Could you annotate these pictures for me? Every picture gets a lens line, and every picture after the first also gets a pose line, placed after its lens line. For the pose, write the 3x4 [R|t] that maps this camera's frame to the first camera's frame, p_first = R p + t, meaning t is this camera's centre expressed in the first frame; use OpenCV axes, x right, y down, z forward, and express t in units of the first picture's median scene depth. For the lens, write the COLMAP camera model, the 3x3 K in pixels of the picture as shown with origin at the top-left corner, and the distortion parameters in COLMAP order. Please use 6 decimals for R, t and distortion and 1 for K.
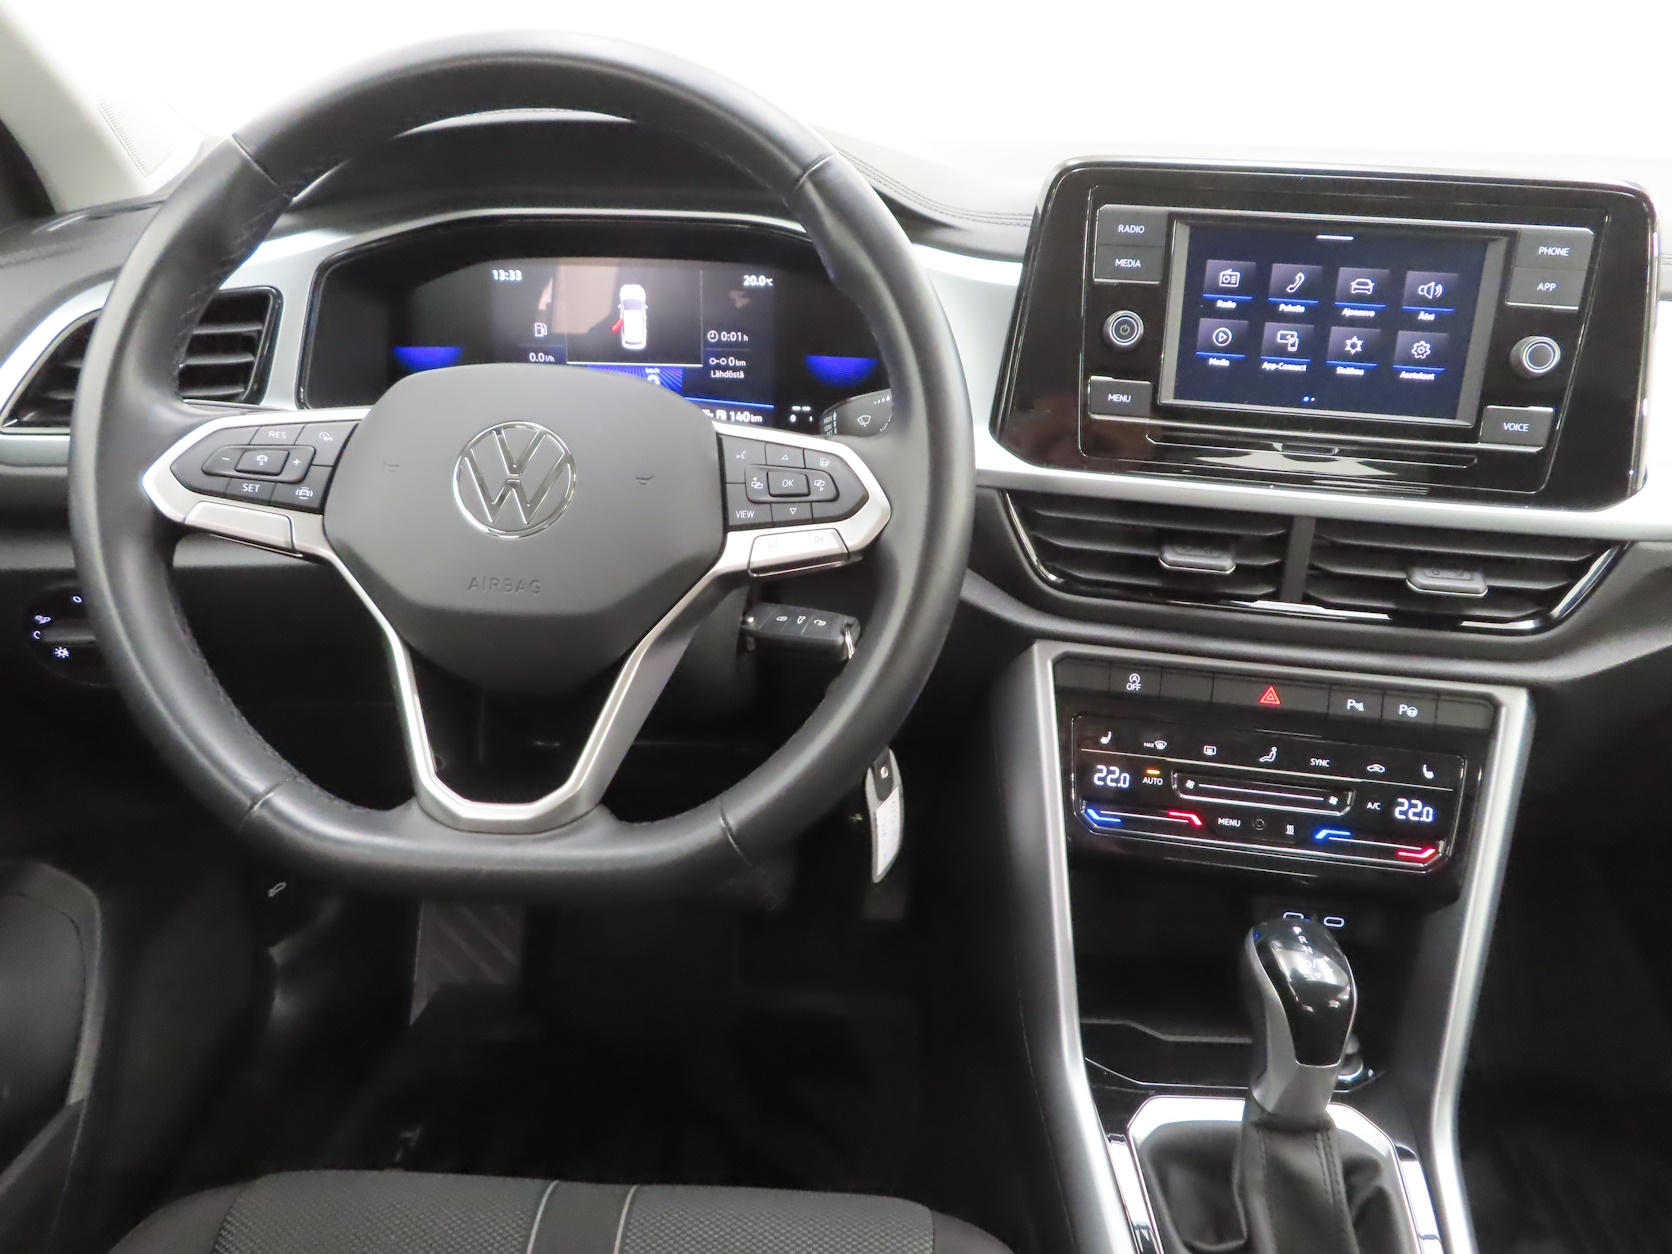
lens RADIAL K [[1181.3, 0, 878.3], [0, 1181.3, 628.3], [0, 0, 1]] dist [-0.022595, 0.000508]
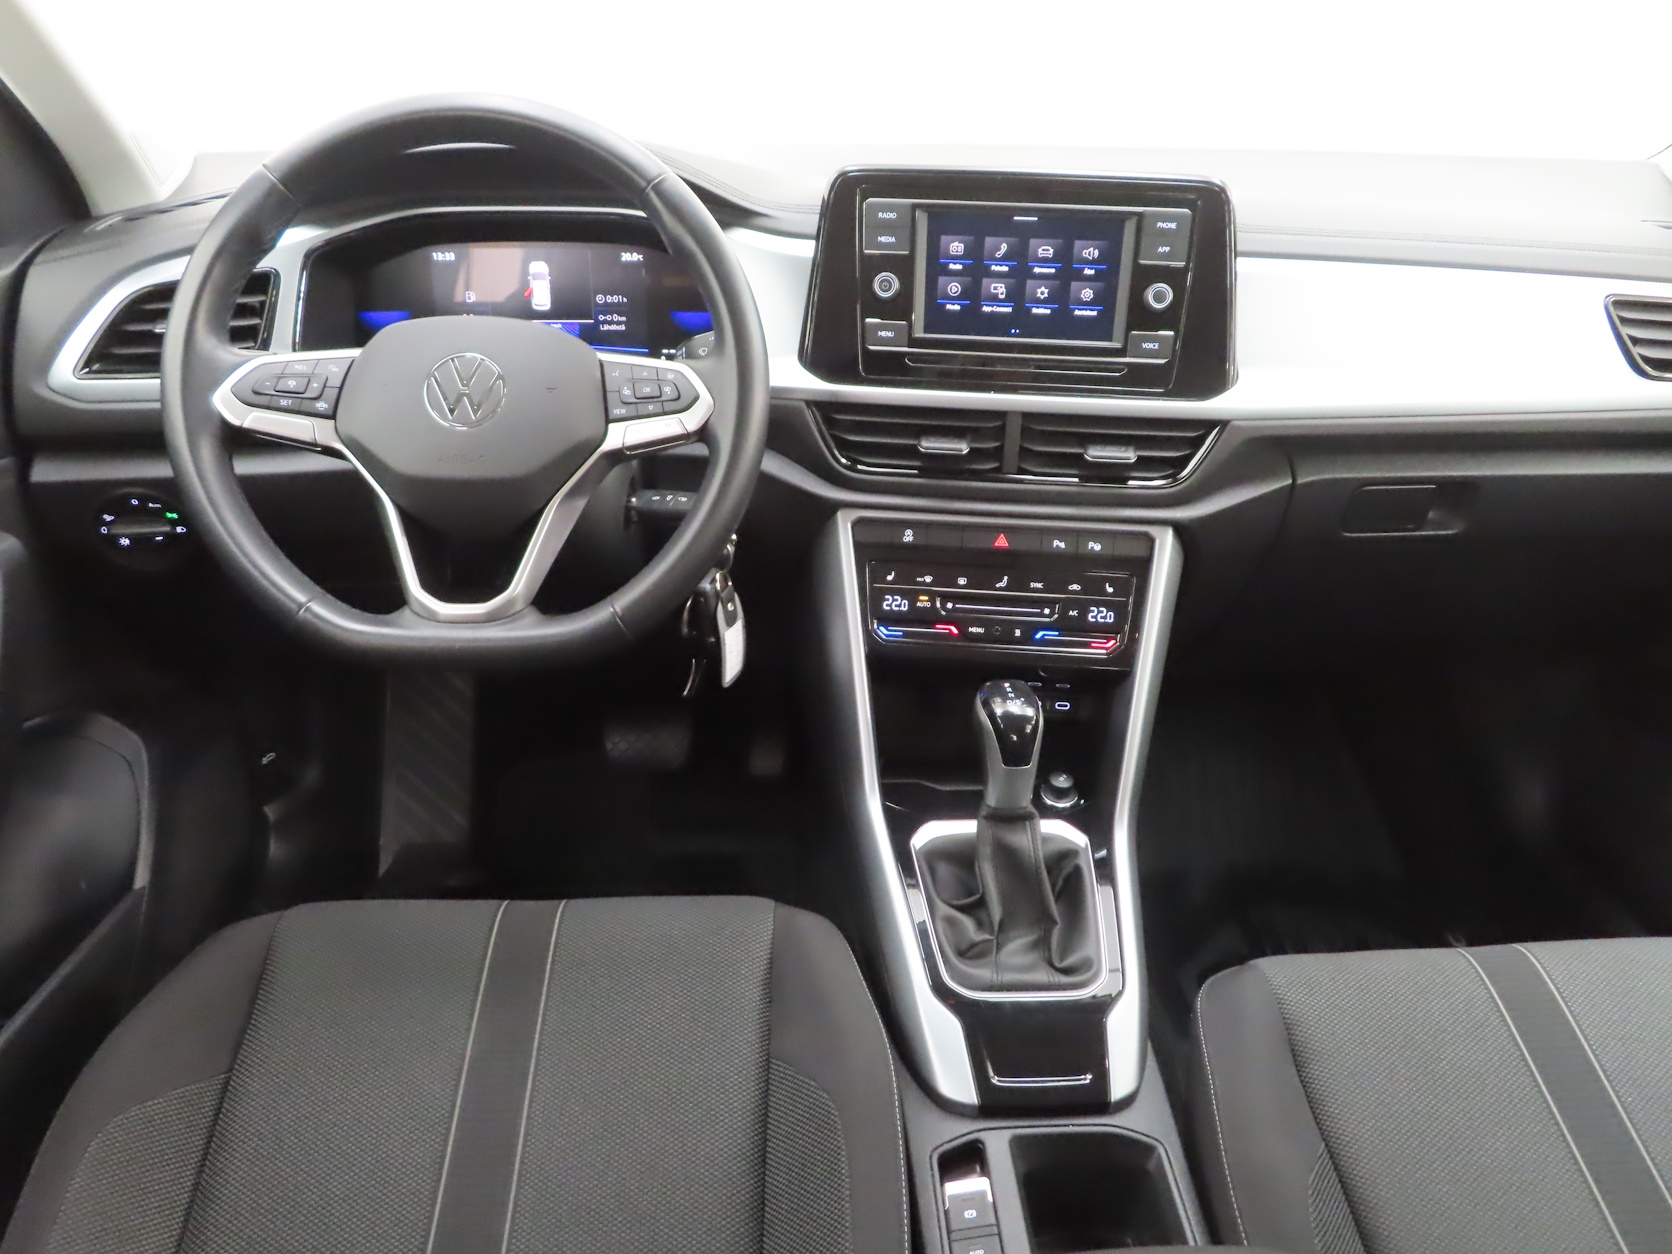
lens RADIAL K [[1181.3, 0, 878.3], [0, 1181.3, 628.3], [0, 0, 1]] dist [-0.022595, 0.000508]
pose [[0.997322, -0.038423, 0.062222, 0.094527], [0.037090, 0.999060, 0.022445, 0.132905], [-0.063026, -0.020077, 0.997810, -0.448068]]
